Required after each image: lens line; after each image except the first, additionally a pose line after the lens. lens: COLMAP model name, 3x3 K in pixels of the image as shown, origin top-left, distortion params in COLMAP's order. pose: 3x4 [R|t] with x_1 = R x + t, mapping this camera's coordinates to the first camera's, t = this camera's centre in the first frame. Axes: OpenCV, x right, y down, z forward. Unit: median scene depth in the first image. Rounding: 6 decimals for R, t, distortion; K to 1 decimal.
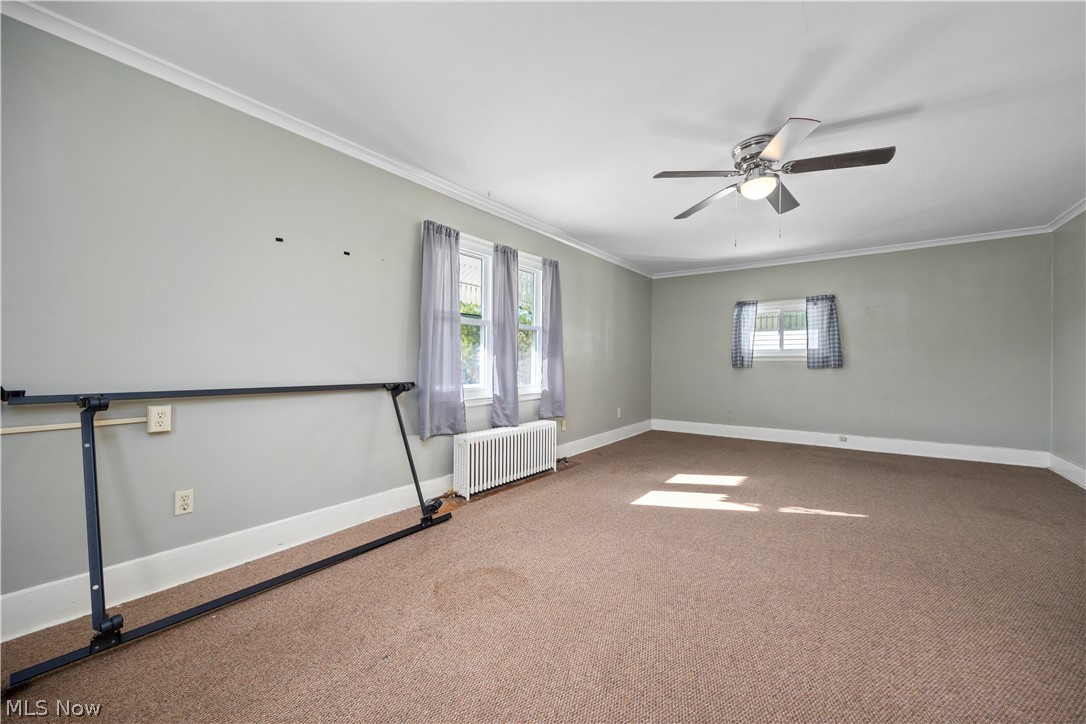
lens RADIAL K [[426.4, 0, 560.2], [0, 426.4, 364.9], [0, 0, 1]] dist [0.010393, 0.000132]
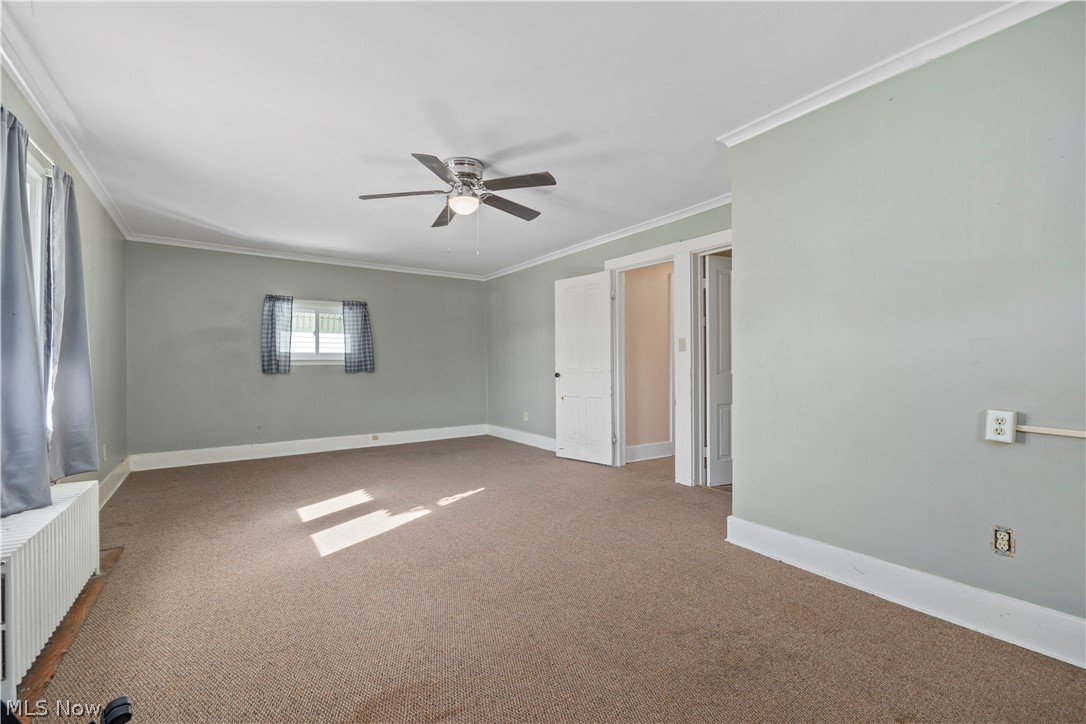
lens RADIAL K [[456.7, 0, 541.7], [0, 456.7, 363.8], [0, 0, 1]] dist [-0.014648, 0.001279]
pose [[0.324304, -0.001331, 0.945952, -0.279389], [0.011948, 0.999925, -0.002690, -0.003768], [-0.945877, 0.012174, 0.324296, 0.225068]]
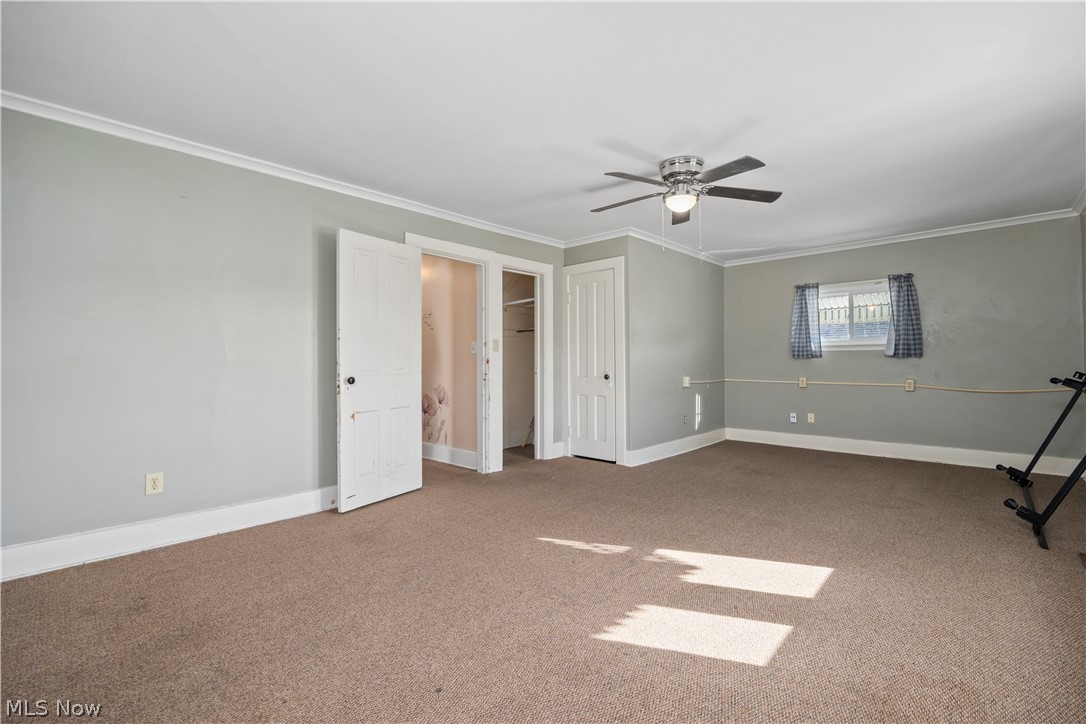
lens RADIAL K [[456.7, 0, 541.2], [0, 456.7, 350.6], [0, 0, 1]] dist [-0.014648, 0.001279]
pose [[-0.988855, 0.006640, 0.148731, 0.316441], [0.005008, 0.999923, -0.011347, -0.014411], [-0.148795, -0.010476, -0.988813, 1.087596]]
